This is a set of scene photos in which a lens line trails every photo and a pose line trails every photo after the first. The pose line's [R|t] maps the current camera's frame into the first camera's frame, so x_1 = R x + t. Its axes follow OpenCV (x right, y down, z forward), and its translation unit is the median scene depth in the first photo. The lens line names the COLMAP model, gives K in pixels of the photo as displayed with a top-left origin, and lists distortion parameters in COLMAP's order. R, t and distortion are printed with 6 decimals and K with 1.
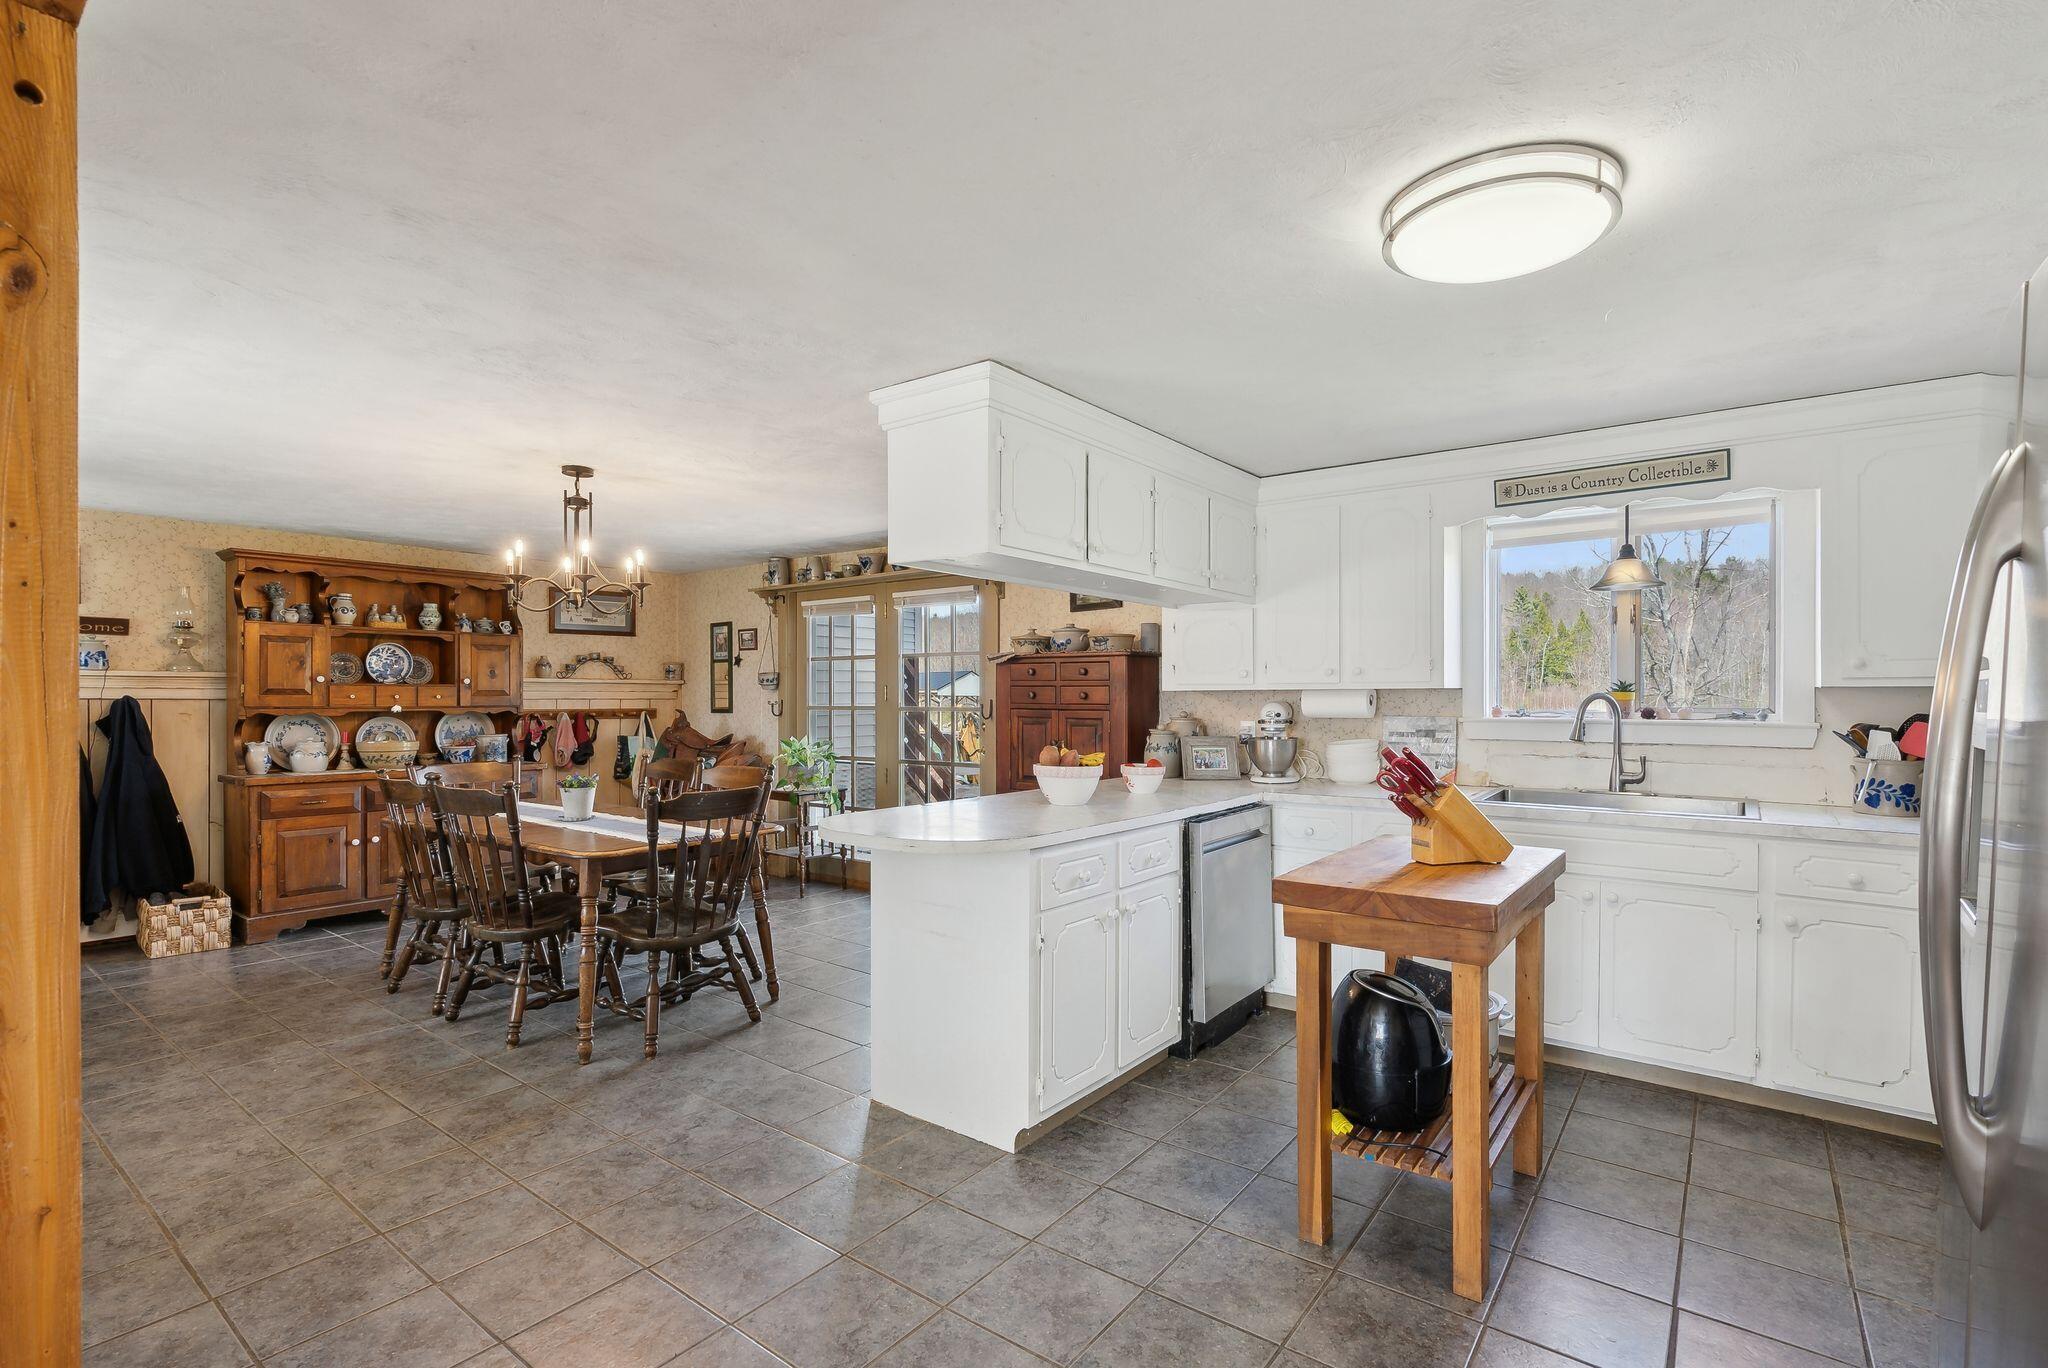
lens RADIAL K [[951.4, 0, 1032.2], [0, 951.4, 695.7], [0, 0, 1]] dist [-0.001866, 0.000524]
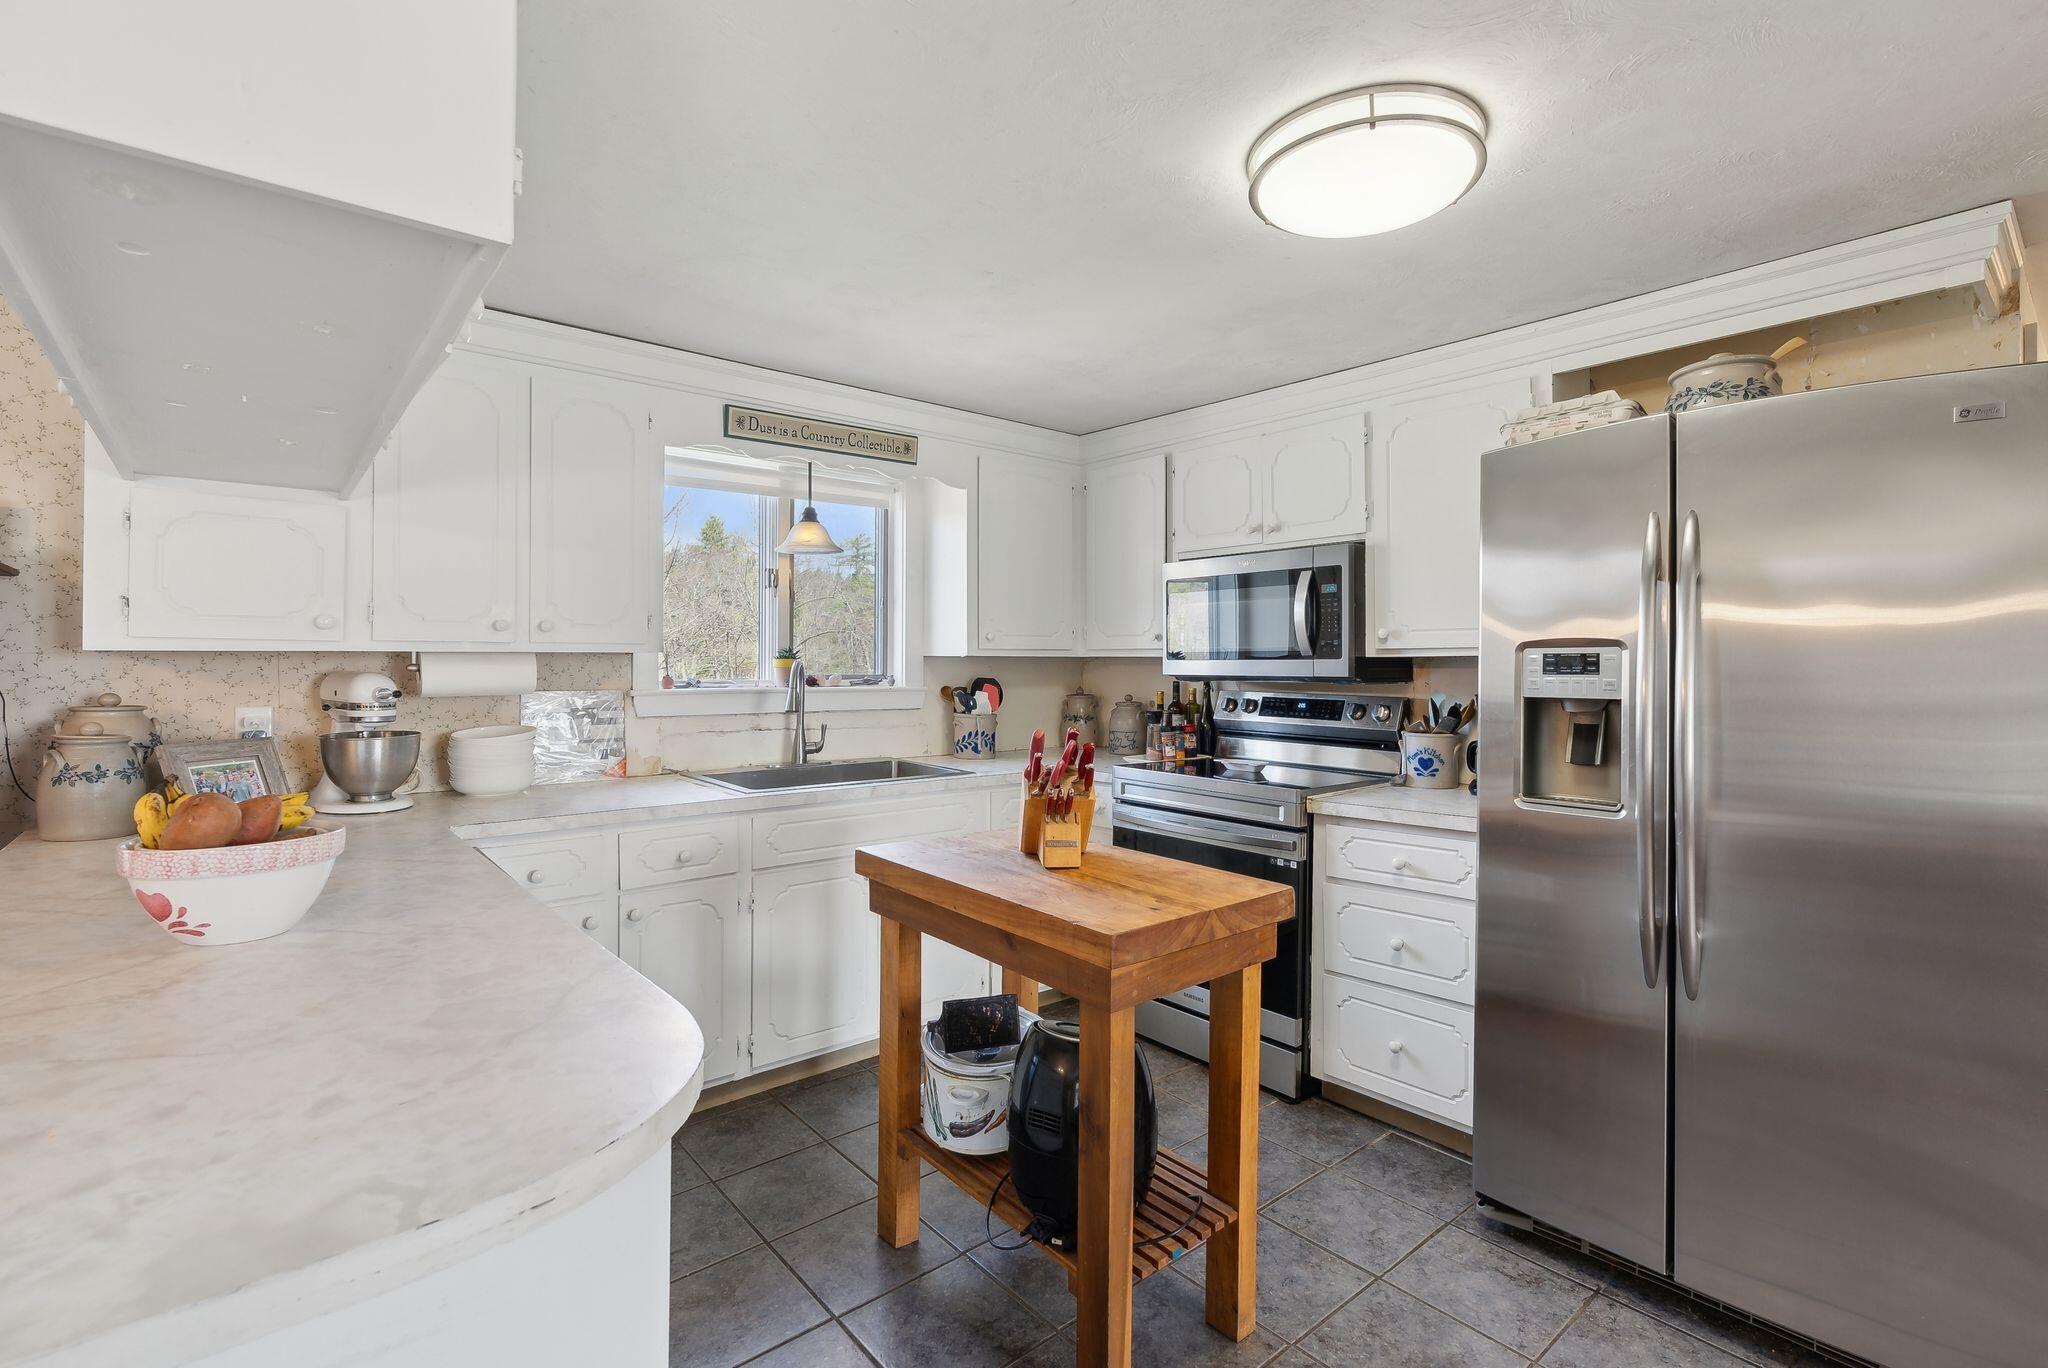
lens RADIAL K [[943.0, 0, 1016.9], [0, 943.0, 657.3], [0, 0, 1]] dist [-0.002492, -0.000047]
pose [[0.224836, 0.007240, 0.974370, -0.258099], [-0.002134, 0.999974, -0.006938, 0.000462], [-0.974394, -0.000520, 0.224845, 0.565747]]
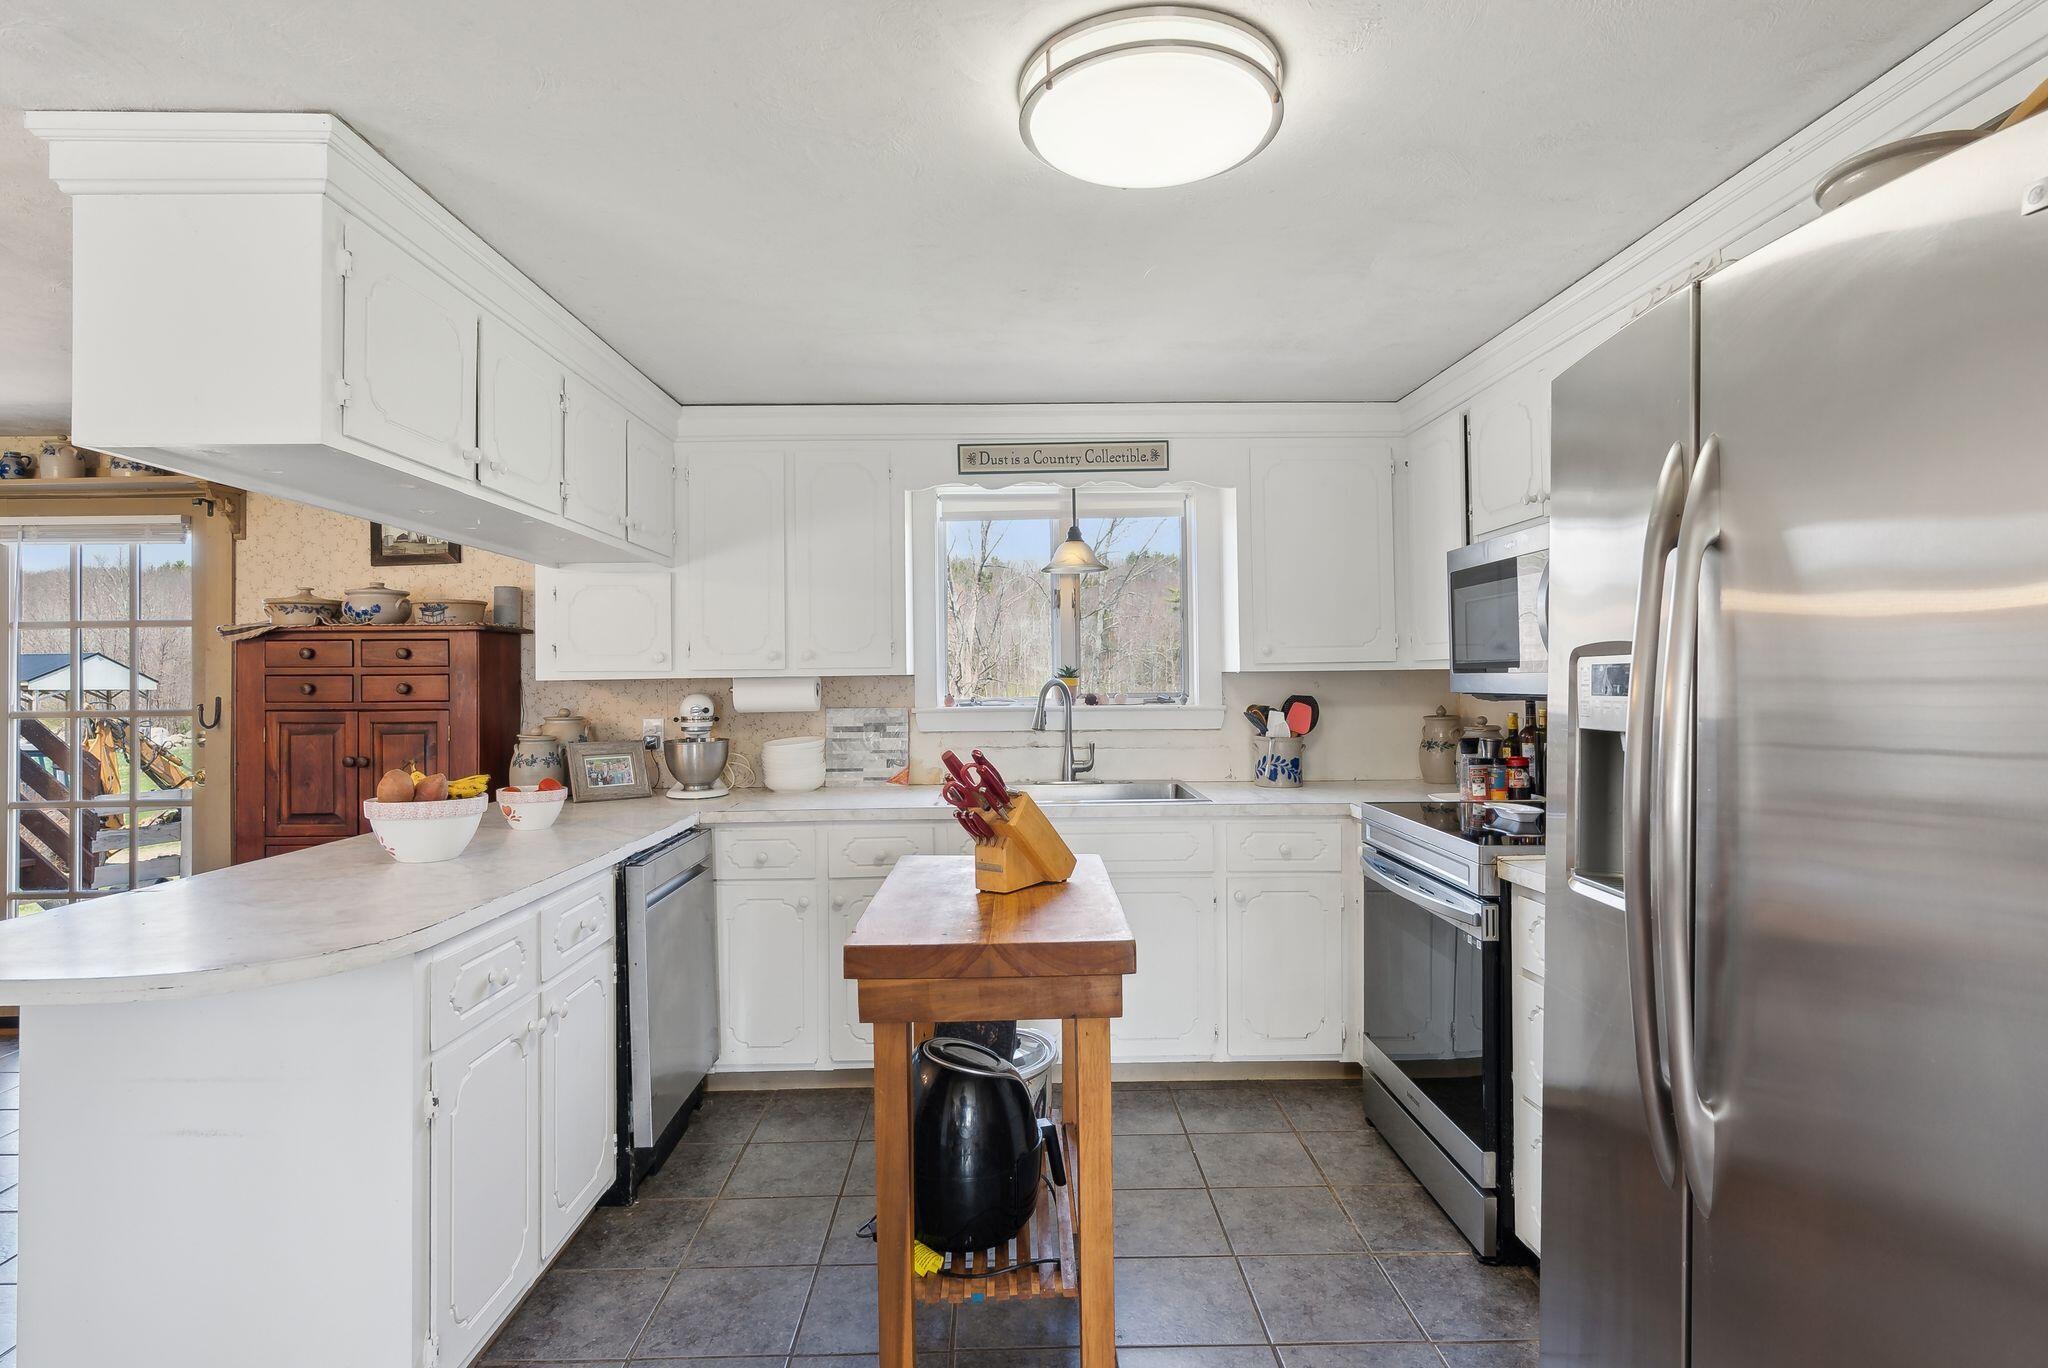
lens RADIAL K [[1048.9, 0, 1028.8], [0, 1048.9, 658.1], [0, 0, 1]] dist [-0.003916, 0.000465]
pose [[0.785403, 0.003948, 0.618972, -0.076166], [0.011026, 0.999732, -0.020366, -0.002714], [-0.618887, 0.022820, 0.785149, 0.181542]]
